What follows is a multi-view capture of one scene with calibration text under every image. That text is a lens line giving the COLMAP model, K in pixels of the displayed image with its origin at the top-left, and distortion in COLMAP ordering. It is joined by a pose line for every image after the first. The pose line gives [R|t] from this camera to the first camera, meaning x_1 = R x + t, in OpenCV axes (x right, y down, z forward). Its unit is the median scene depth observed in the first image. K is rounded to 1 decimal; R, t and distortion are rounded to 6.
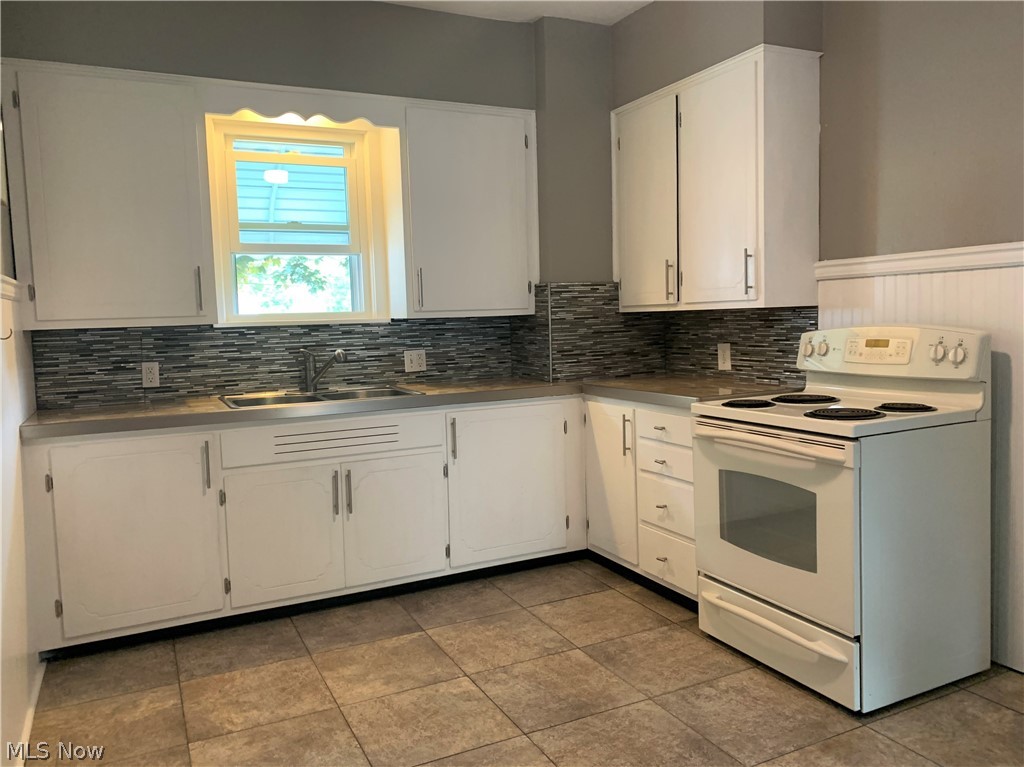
lens RADIAL K [[789.5, 0, 512.0], [0, 789.5, 383.5], [0, 0, 1]] dist [0.072794, -0.104234]
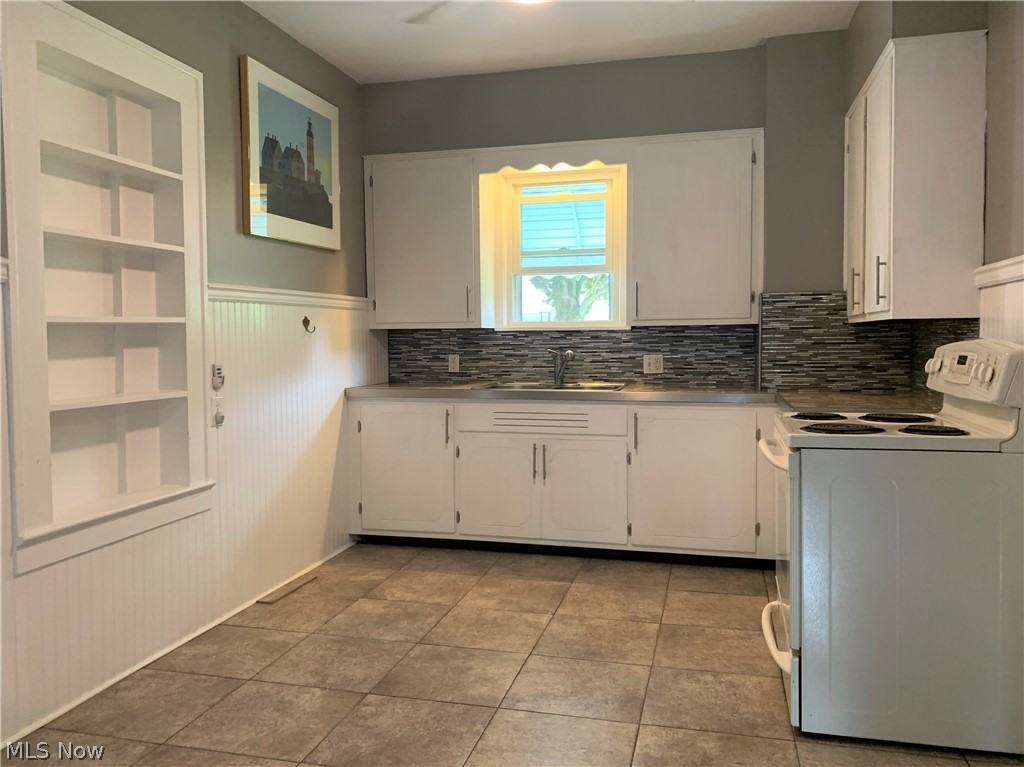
lens RADIAL K [[804.9, 0, 512.8], [0, 804.9, 383.0], [0, 0, 1]] dist [0.138695, -0.285102]
pose [[0.755680, 0.061731, -0.652025, 0.537995], [-0.073444, 0.997256, 0.009296, 0.002718], [0.650810, 0.040863, 0.758140, -0.005536]]
